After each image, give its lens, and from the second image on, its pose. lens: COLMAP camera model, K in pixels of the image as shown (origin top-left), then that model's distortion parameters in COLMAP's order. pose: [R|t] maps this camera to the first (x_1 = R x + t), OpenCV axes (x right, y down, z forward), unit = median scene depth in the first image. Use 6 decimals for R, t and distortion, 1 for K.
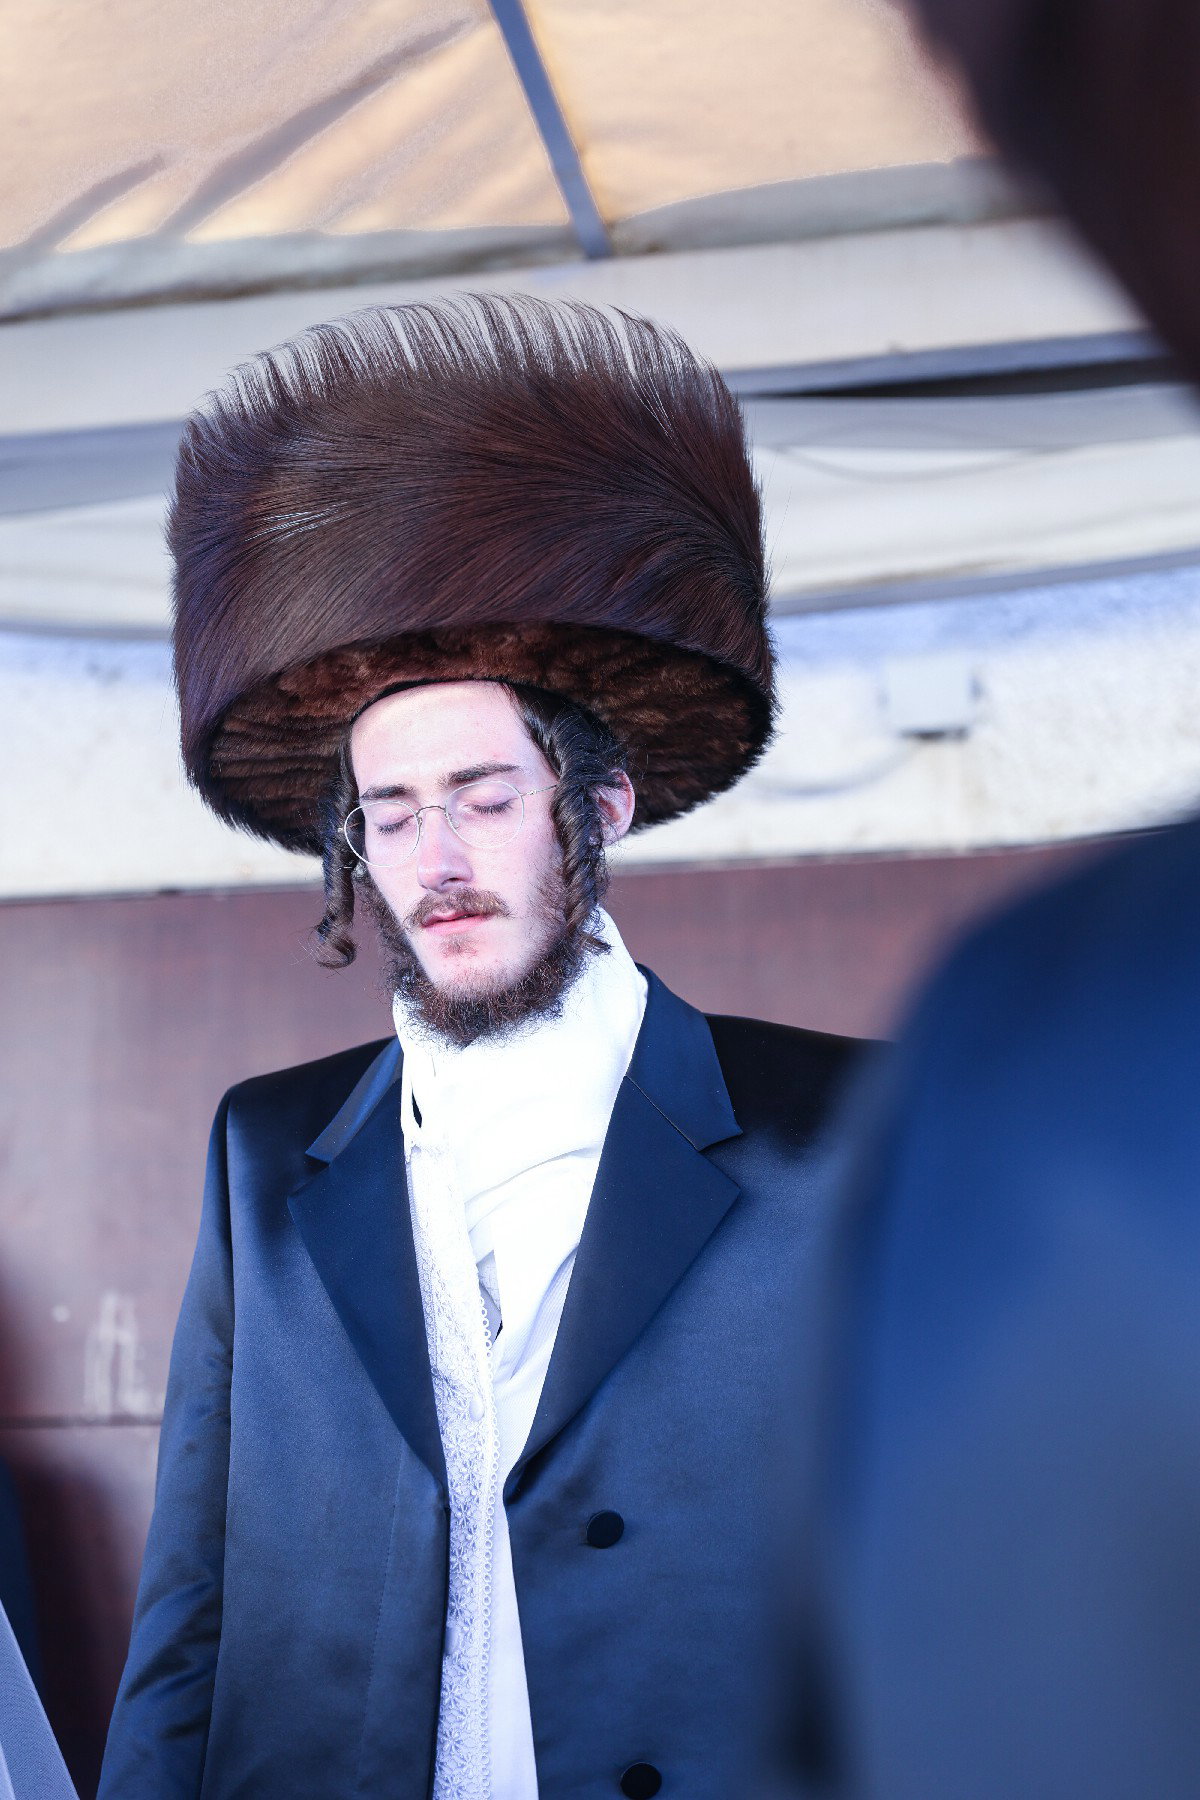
lens RADIAL K [[3495.7, 0, 598.2], [0, 3495.7, 901.4], [0, 0, 1]] dist [0.059860, 0.000000]
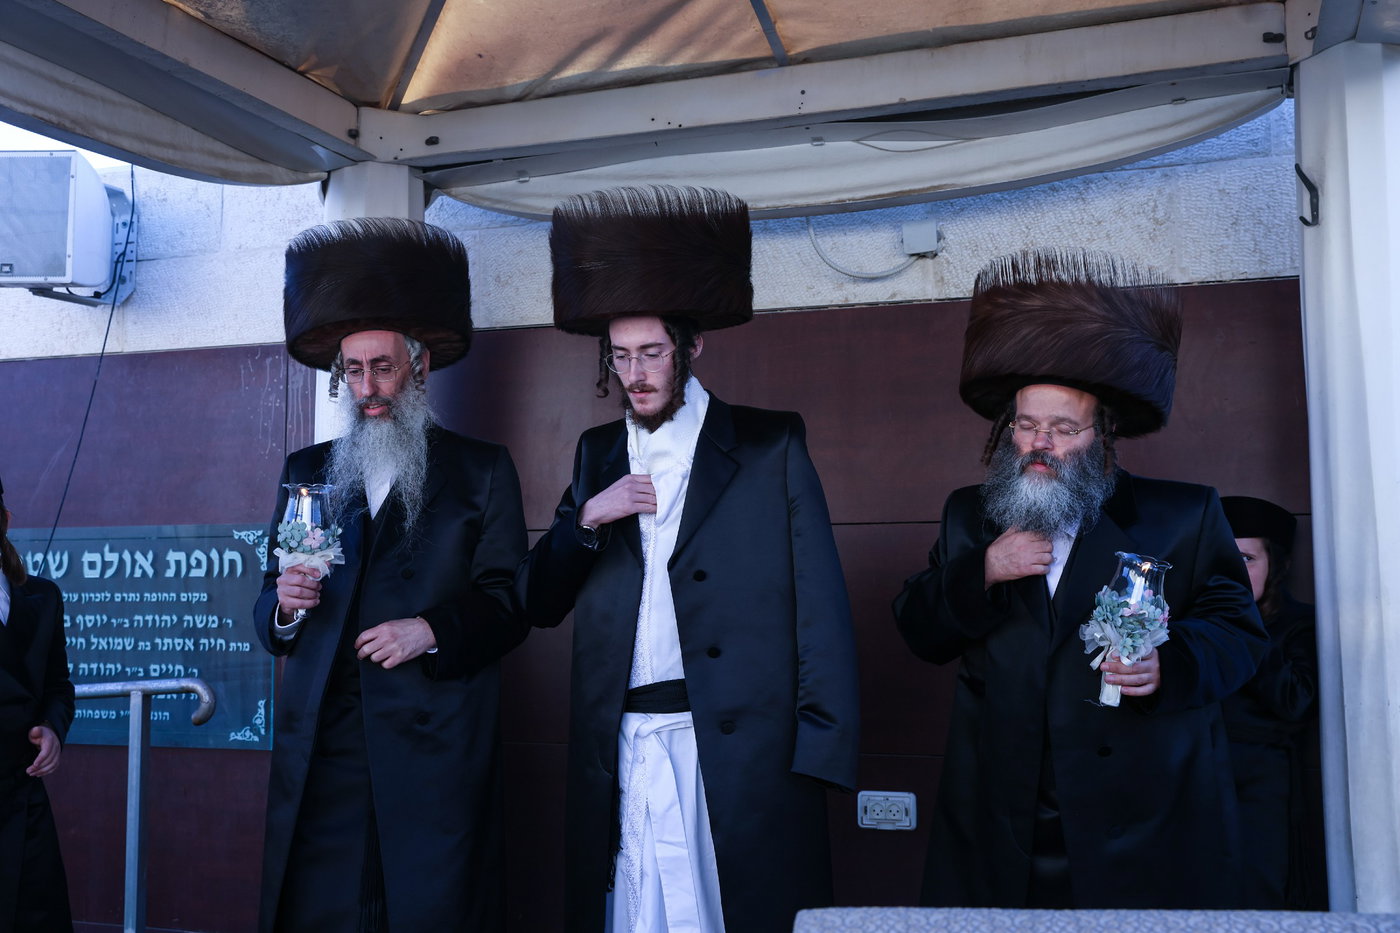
lens RADIAL K [[1570.4, 0, 699.8], [0, 1570.4, 467.6], [0, 0, 1]] dist [0.101666, 0.000000]
pose [[0.995408, -0.002267, -0.095692, 0.049862], [0.013139, 0.993493, 0.113134, -0.029206], [0.094812, -0.113872, 0.988961, -0.148323]]
